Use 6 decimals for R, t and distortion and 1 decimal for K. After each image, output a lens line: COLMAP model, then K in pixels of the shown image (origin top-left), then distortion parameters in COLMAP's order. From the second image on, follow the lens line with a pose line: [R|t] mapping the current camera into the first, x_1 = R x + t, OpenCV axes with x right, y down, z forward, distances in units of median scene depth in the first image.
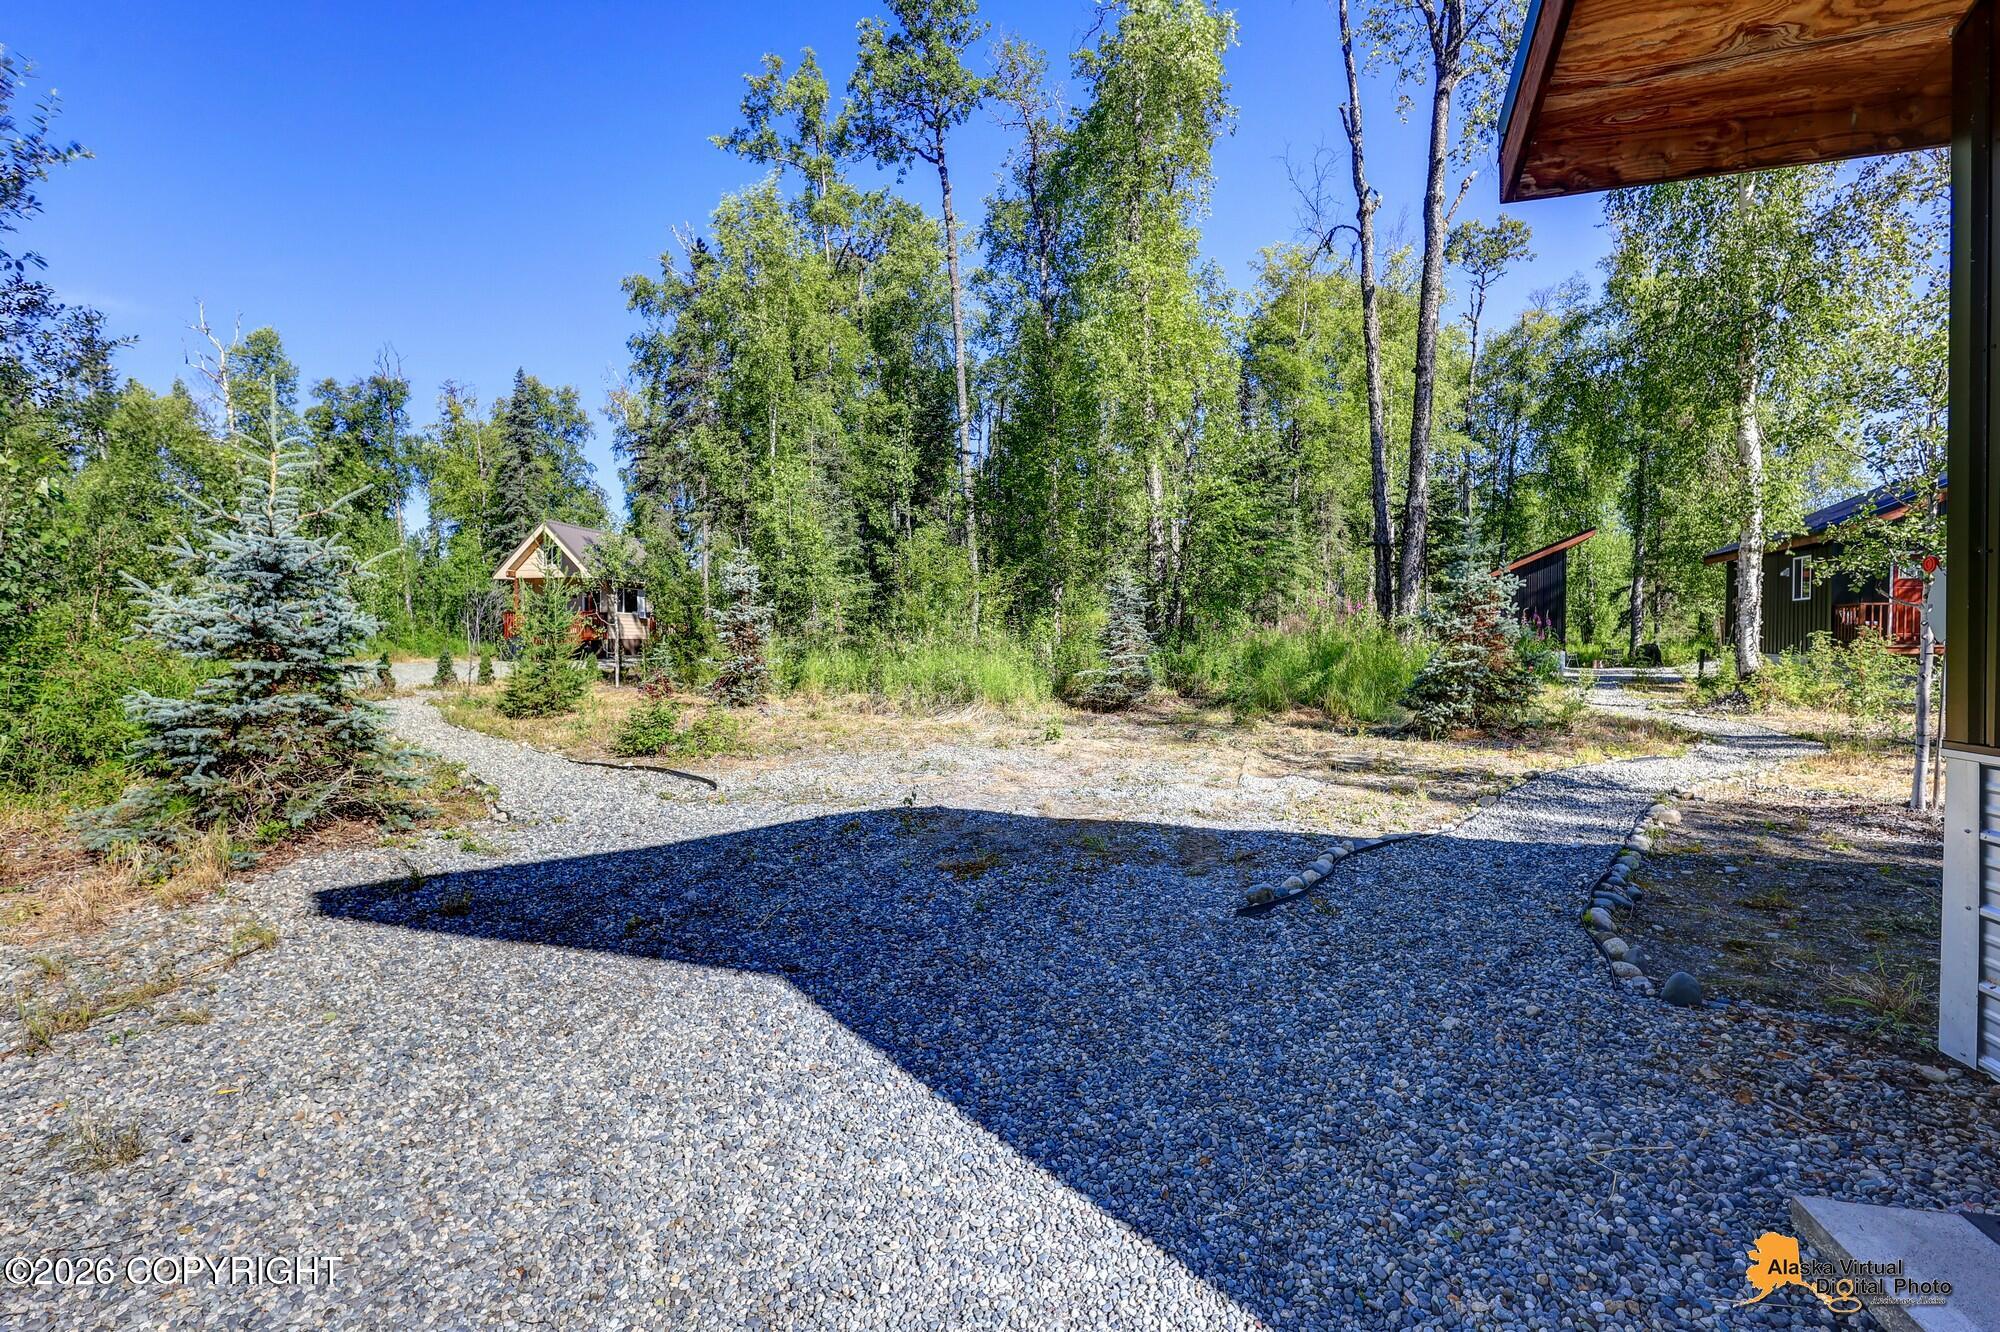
lens RADIAL K [[919.4, 0, 996.6], [0, 919.4, 665.6], [0, 0, 1]] dist [0.002285, 0.000114]
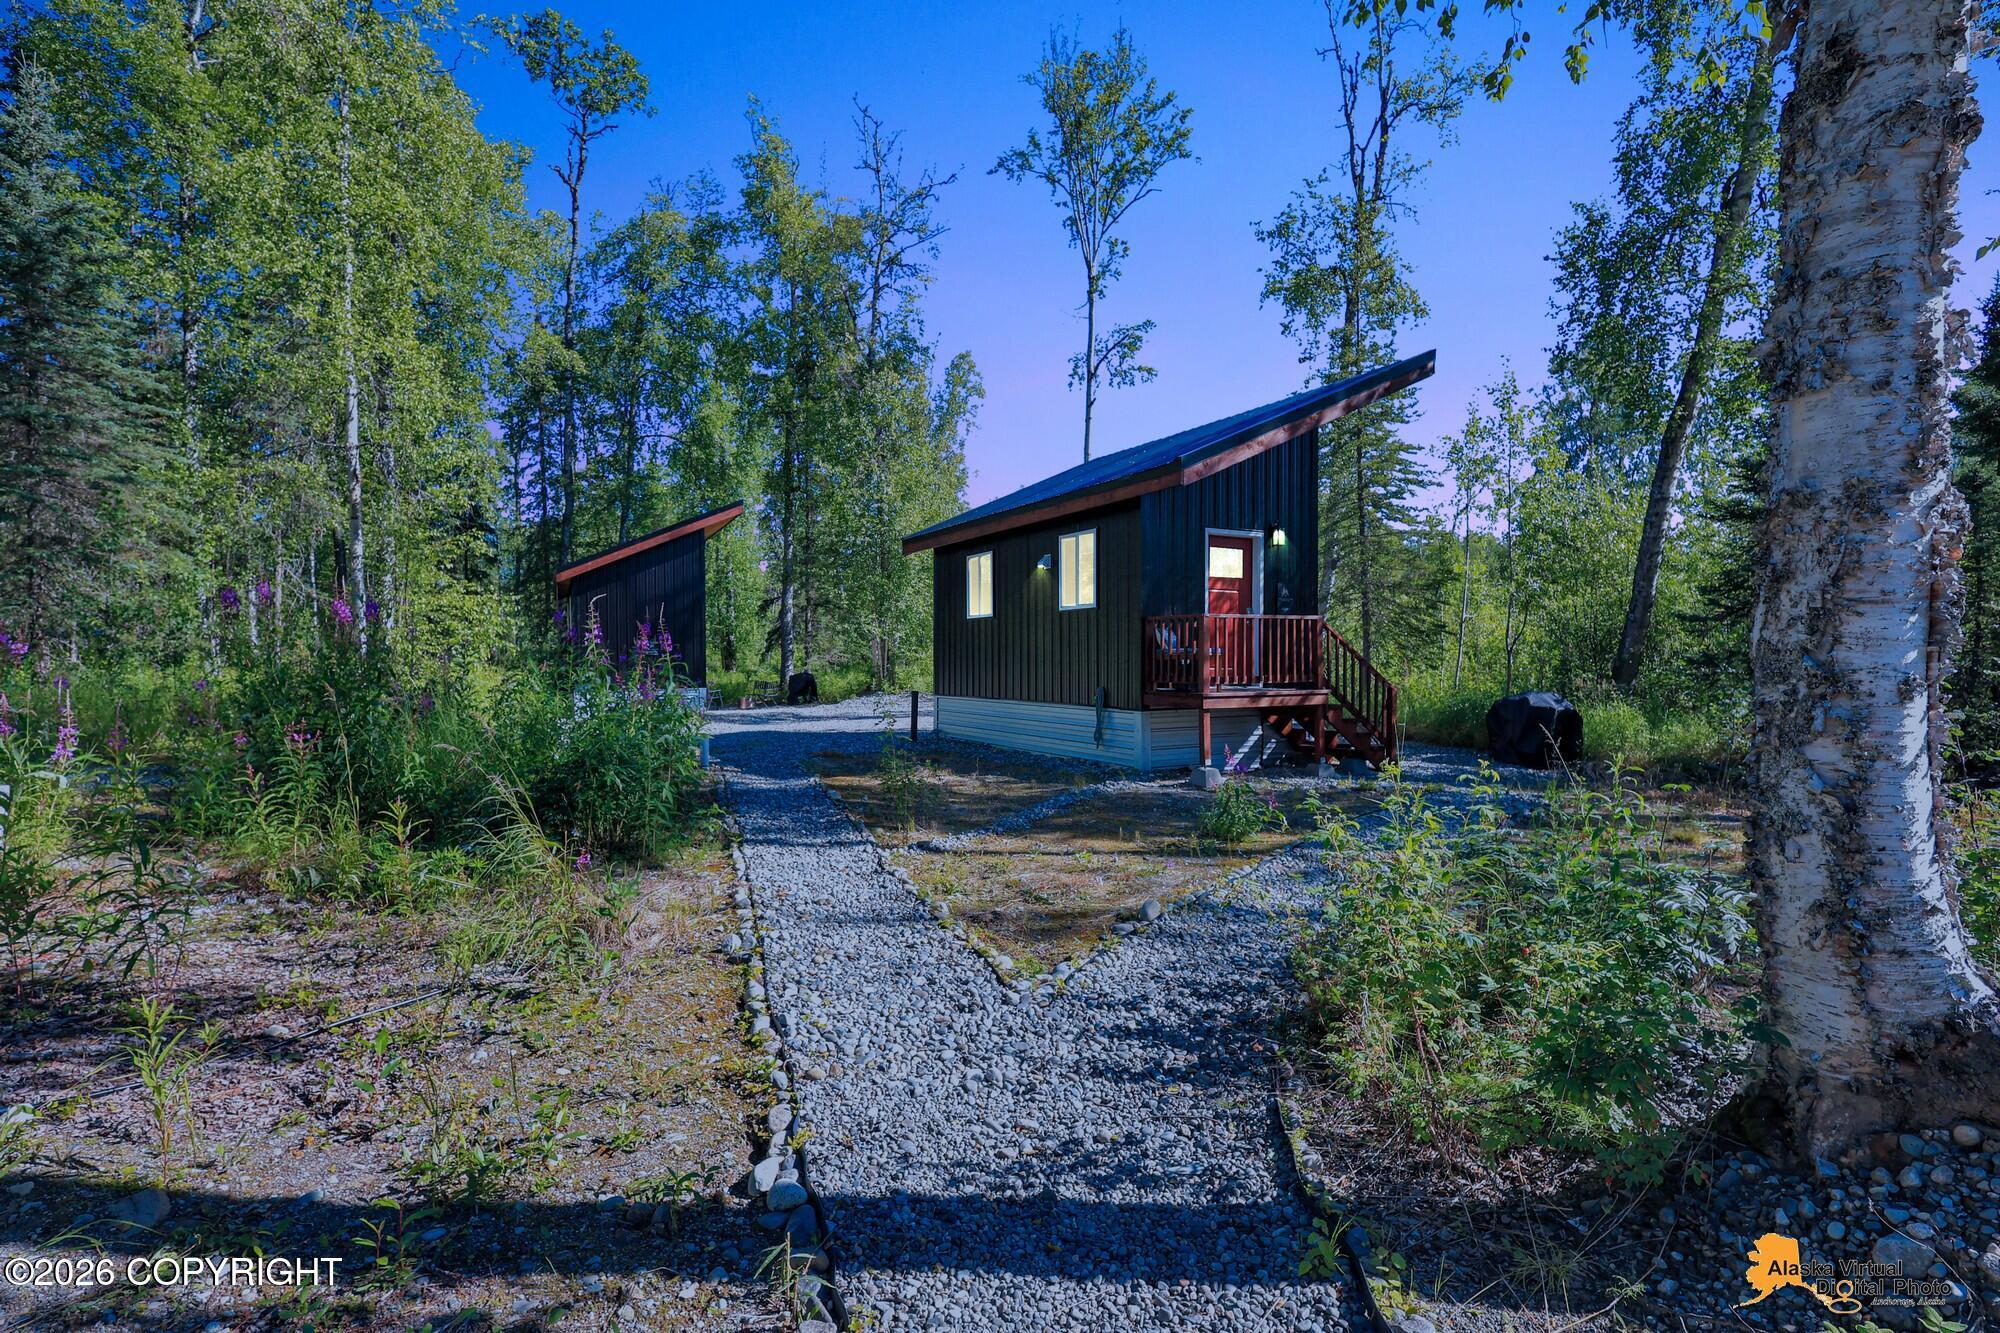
lens RADIAL K [[919.4, 0, 997.9], [0, 919.4, 667.4], [0, 0, 1]] dist [0.002285, 0.000114]
pose [[0.651747, -0.005844, 0.758414, 0.228896], [0.019771, 0.999761, -0.009287, -0.017246], [-0.758179, 0.021047, 0.651707, 0.367555]]
